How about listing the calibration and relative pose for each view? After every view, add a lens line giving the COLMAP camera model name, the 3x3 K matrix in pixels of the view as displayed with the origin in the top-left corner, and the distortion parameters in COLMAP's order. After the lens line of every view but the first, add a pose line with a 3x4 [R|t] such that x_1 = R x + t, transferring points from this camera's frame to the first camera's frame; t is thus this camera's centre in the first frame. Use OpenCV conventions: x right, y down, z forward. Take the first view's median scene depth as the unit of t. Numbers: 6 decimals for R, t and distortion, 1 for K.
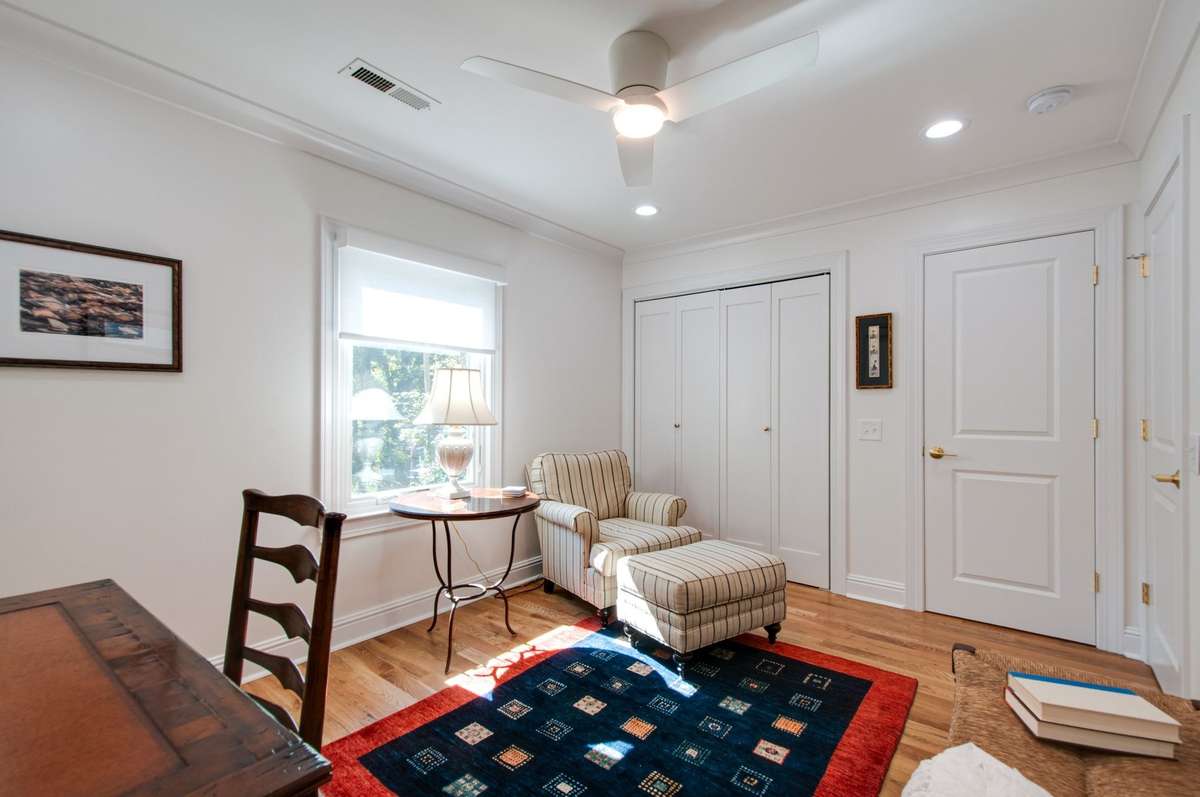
lens RADIAL K [[518.6, 0, 612.0], [0, 518.6, 402.0], [0, 0, 1]] dist [0.027227, -0.000570]
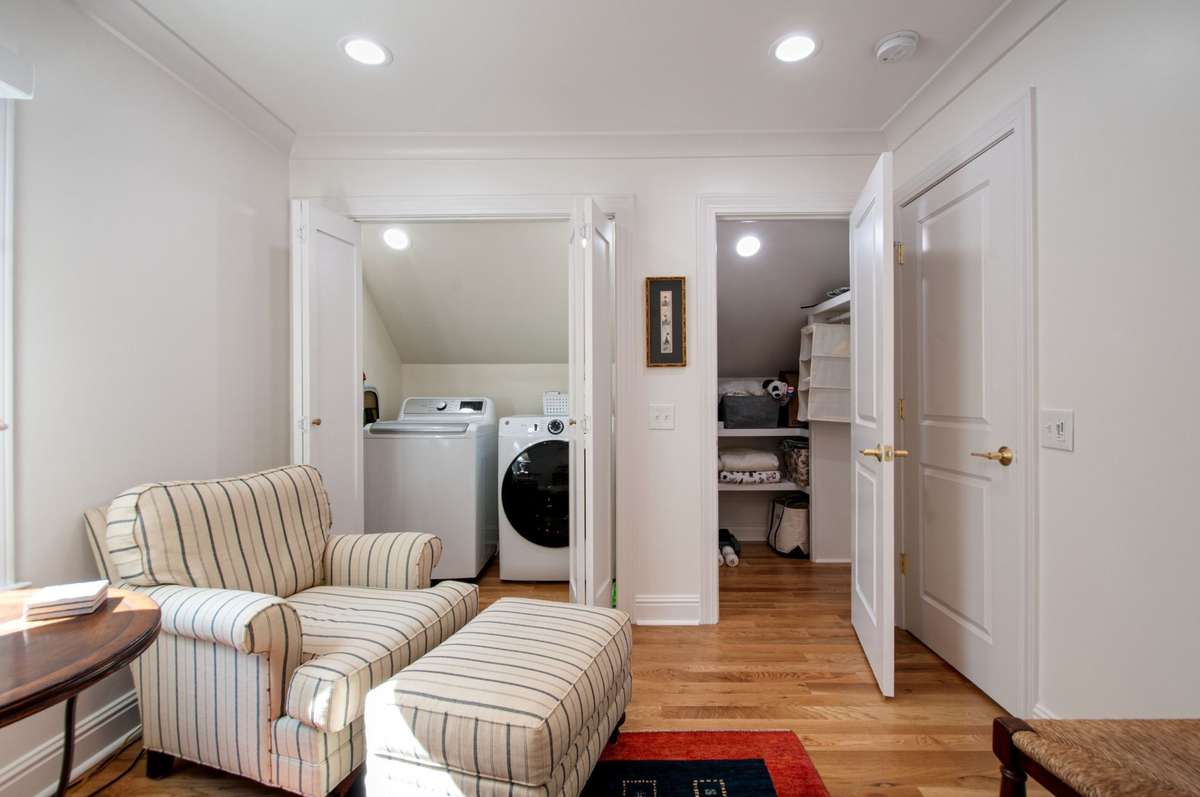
lens RADIAL K [[540.5, 0, 600.0], [0, 540.5, 398.5], [0, 0, 1]] dist [0.003485, -0.007527]
pose [[0.801408, -0.005930, 0.598089, -0.111259], [0.000192, 0.999953, 0.009657, 0.019216], [-0.598119, -0.007624, 0.801371, 0.449639]]
